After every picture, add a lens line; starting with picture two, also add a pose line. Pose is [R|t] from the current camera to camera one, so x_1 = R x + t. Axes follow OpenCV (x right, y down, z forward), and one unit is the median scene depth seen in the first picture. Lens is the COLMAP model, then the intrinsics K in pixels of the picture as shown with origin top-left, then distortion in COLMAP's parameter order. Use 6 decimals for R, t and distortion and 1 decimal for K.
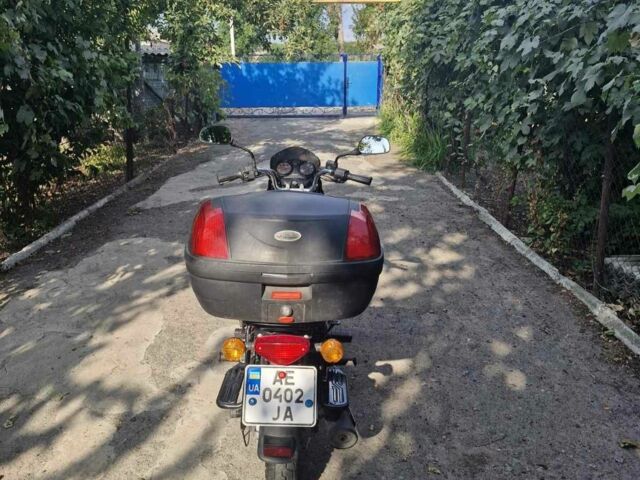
lens RADIAL K [[582.3, 0, 320.0], [0, 582.3, 240.0], [0, 0, 1]] dist [0.011485, -0.022365]
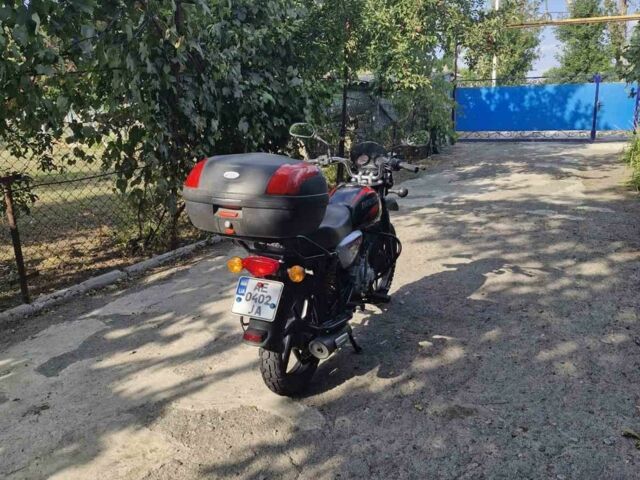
lens RADIAL K [[582.3, 0, 320.0], [0, 582.3, 240.0], [0, 0, 1]] dist [0.011485, -0.022365]
pose [[0.902972, 0.080415, -0.422108, 0.112183], [-0.099767, 0.994723, -0.023919, 0.023987], [0.417957, 0.063711, 0.906230, -0.041059]]
